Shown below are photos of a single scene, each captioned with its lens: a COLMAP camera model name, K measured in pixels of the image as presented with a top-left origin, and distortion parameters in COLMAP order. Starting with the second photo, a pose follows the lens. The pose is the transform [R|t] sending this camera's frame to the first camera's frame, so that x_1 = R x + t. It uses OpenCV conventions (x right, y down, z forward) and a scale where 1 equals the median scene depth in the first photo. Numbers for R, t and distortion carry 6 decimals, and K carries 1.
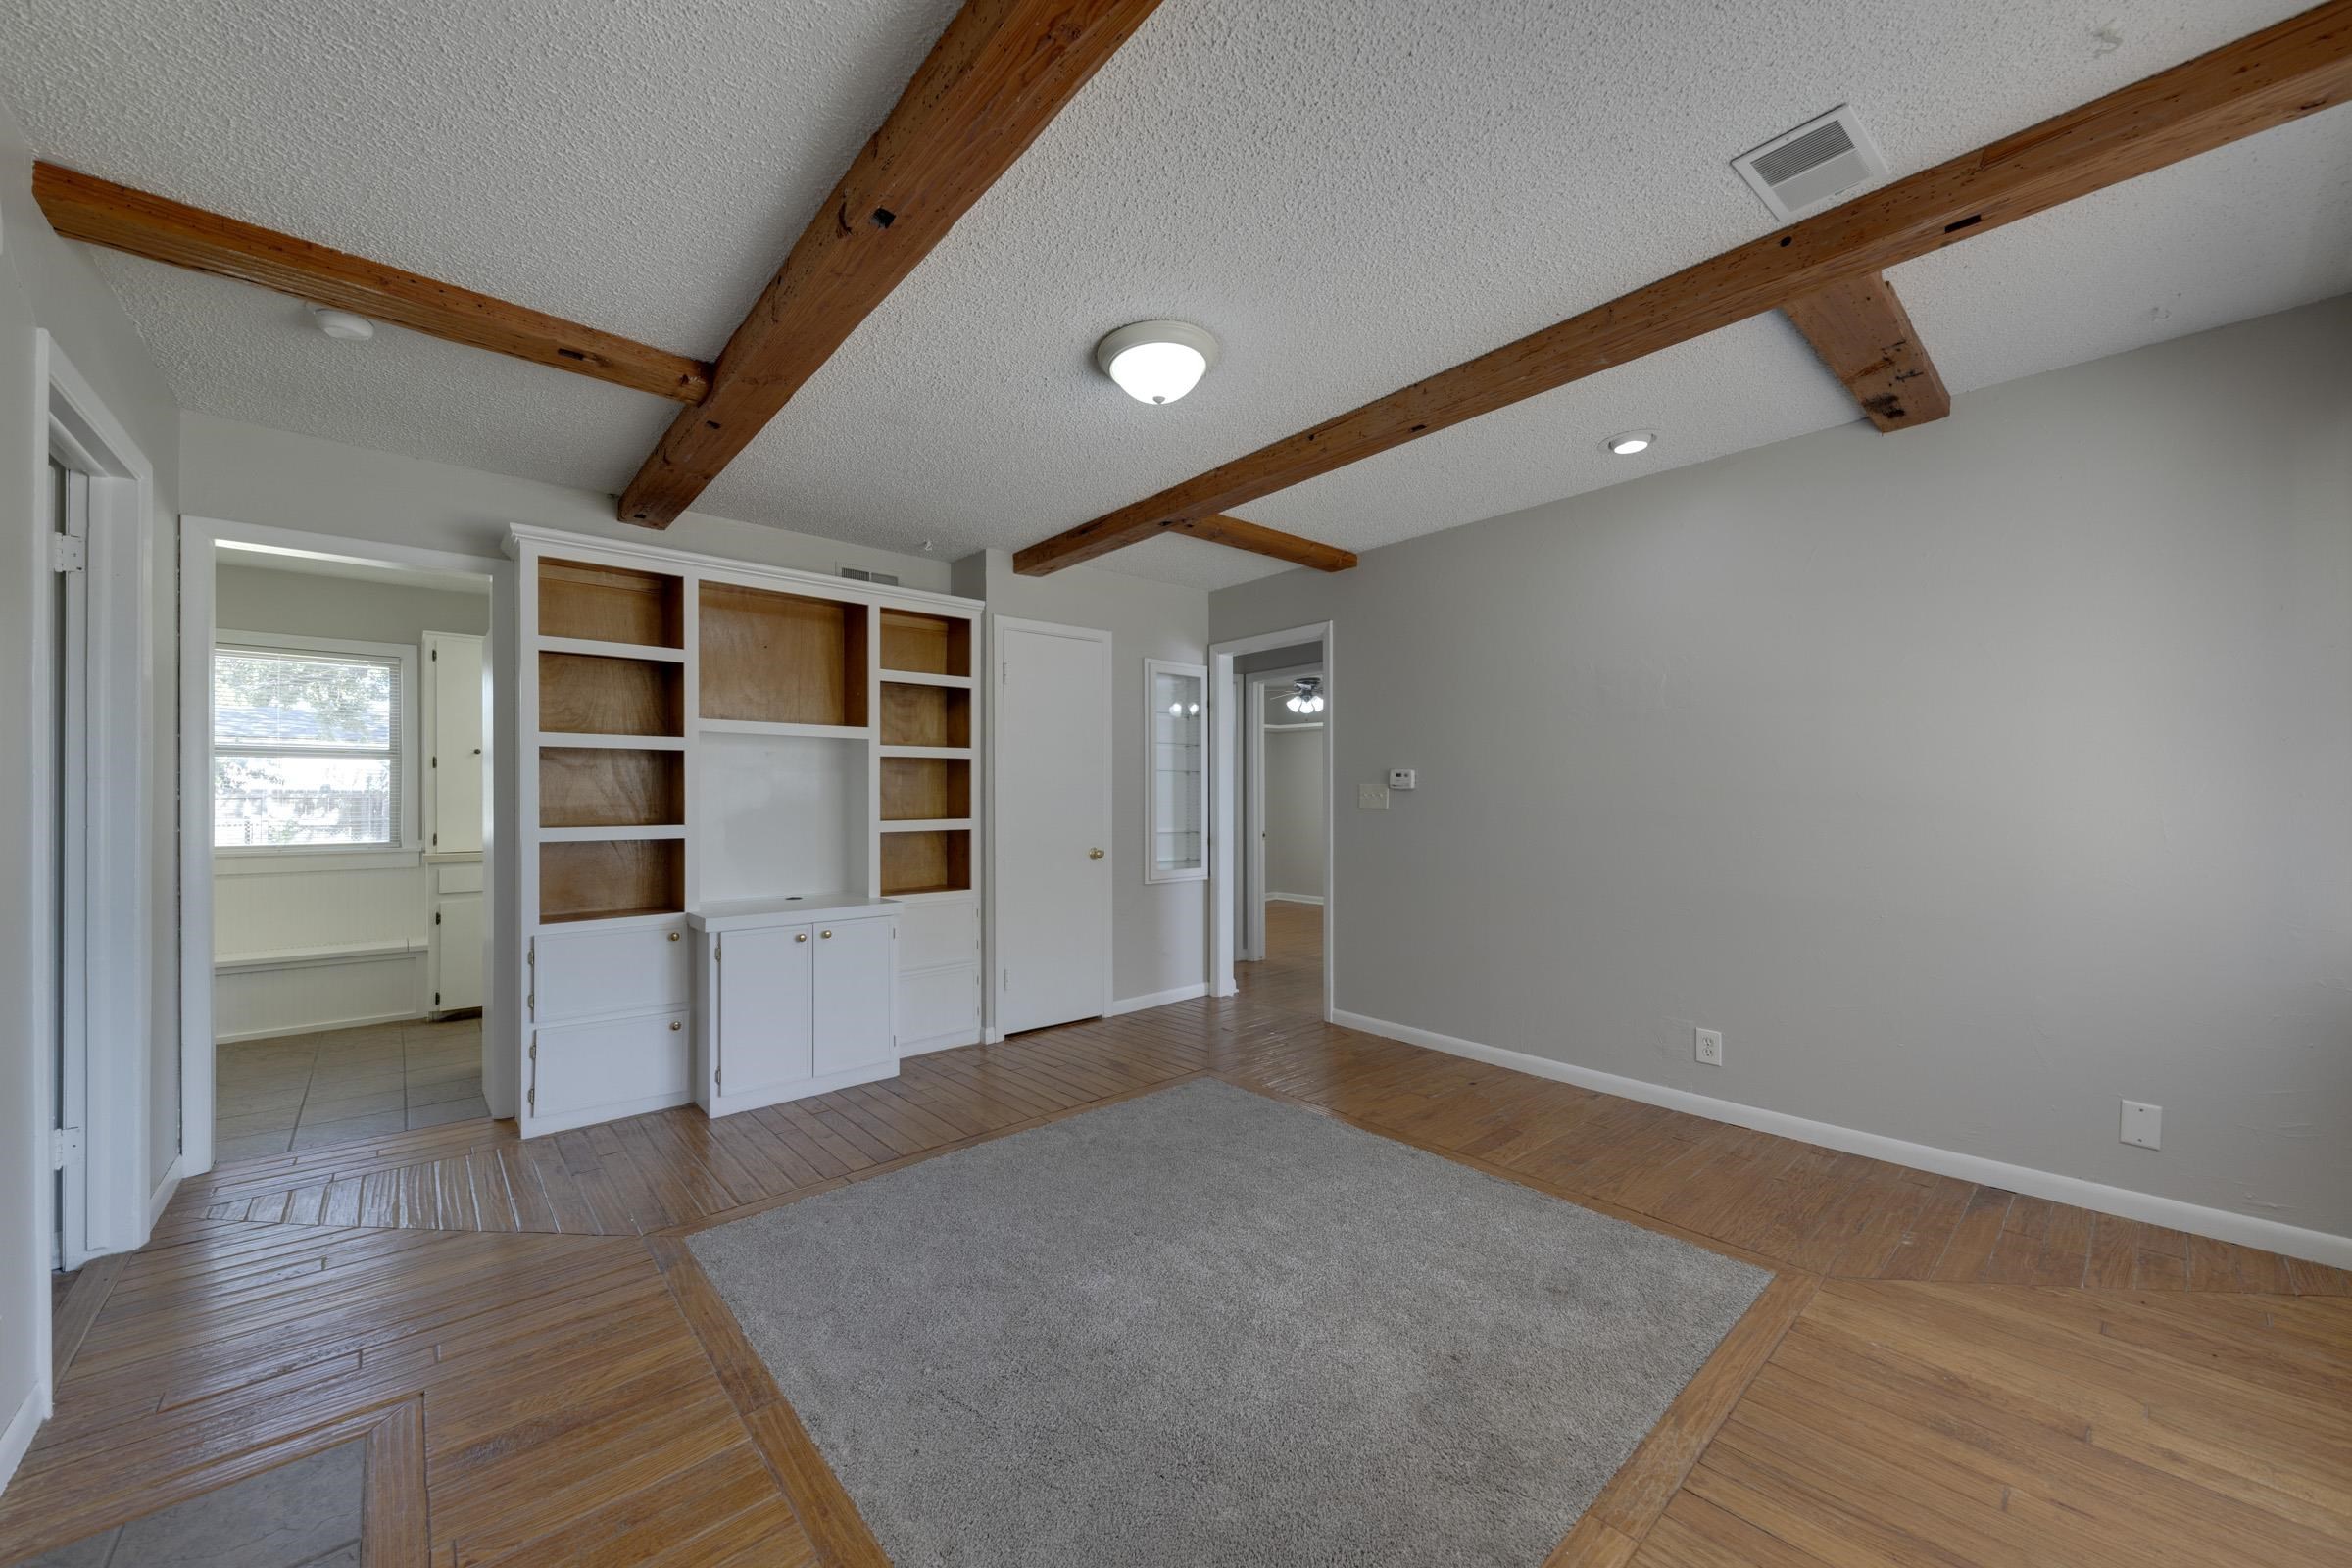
lens RADIAL K [[856.4, 0, 1185.9], [0, 856.4, 790.7], [0, 0, 1]] dist [0.002371, -0.000271]
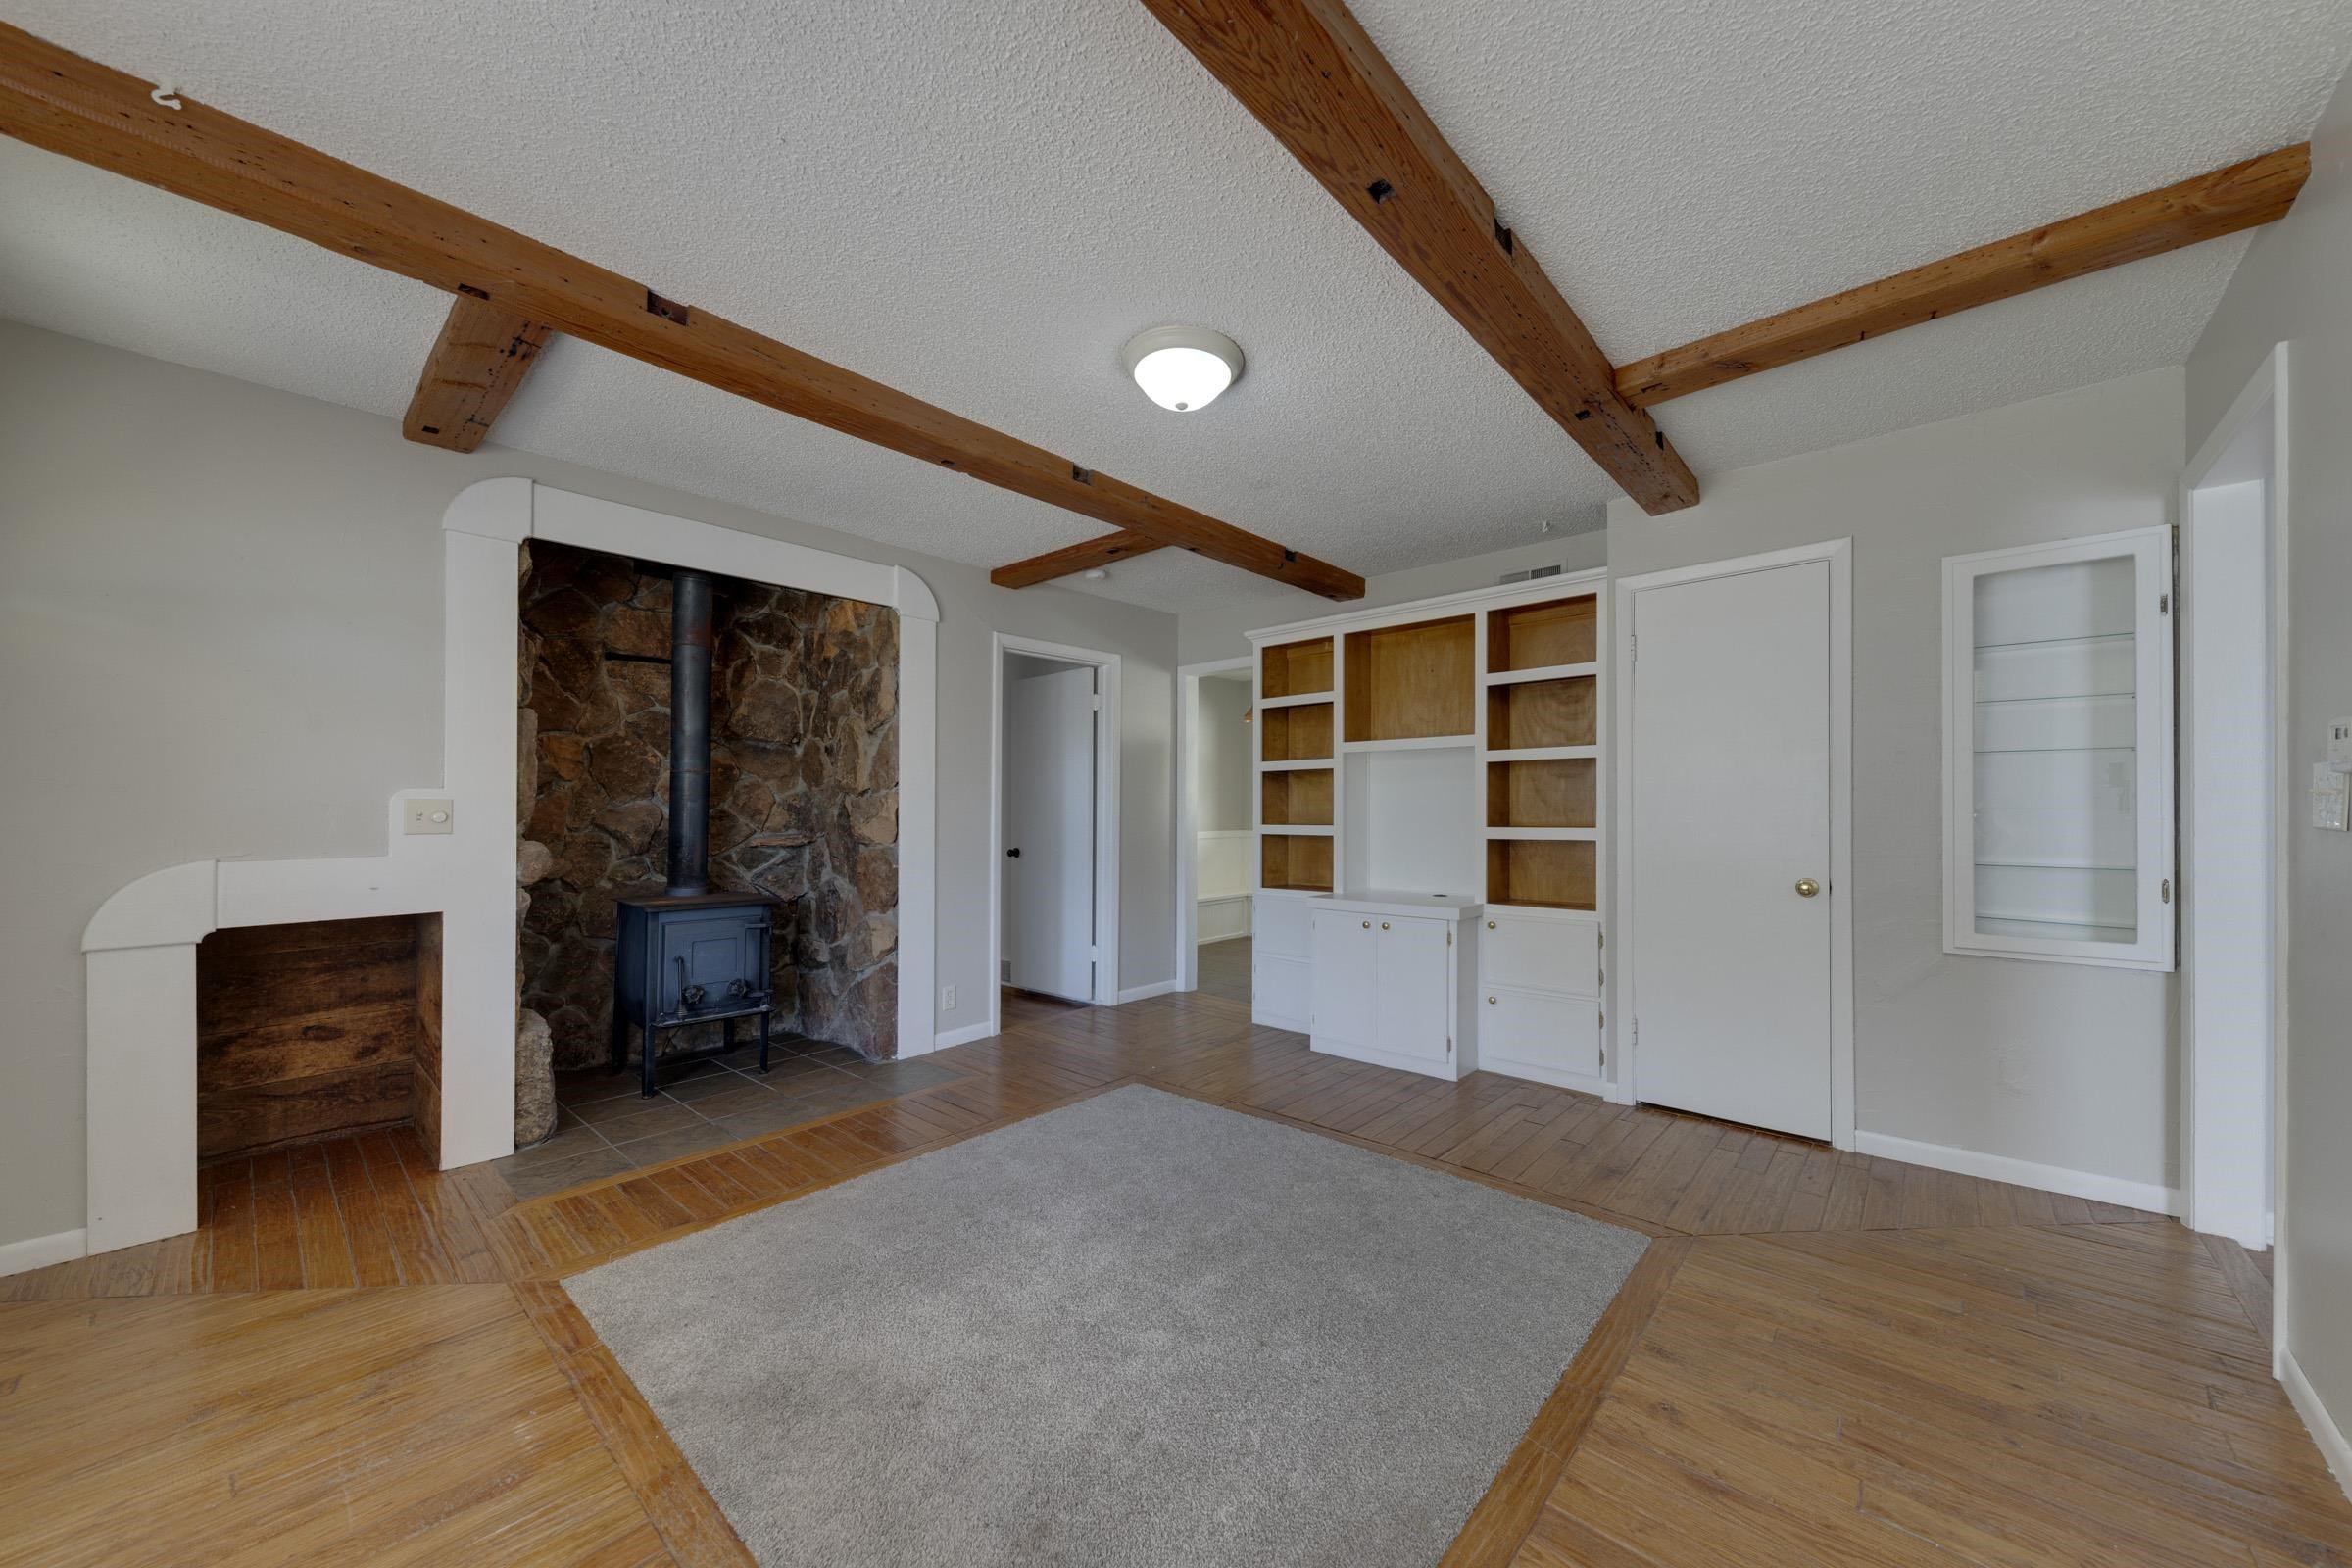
lens RADIAL K [[856.4, 0, 1195.1], [0, 856.4, 796.3], [0, 0, 1]] dist [0.002371, -0.000271]
pose [[0.115425, -0.006588, -0.993294, 0.566646], [0.014671, 0.999880, -0.004926, -0.000609], [0.993208, -0.014004, 0.115507, 0.527511]]
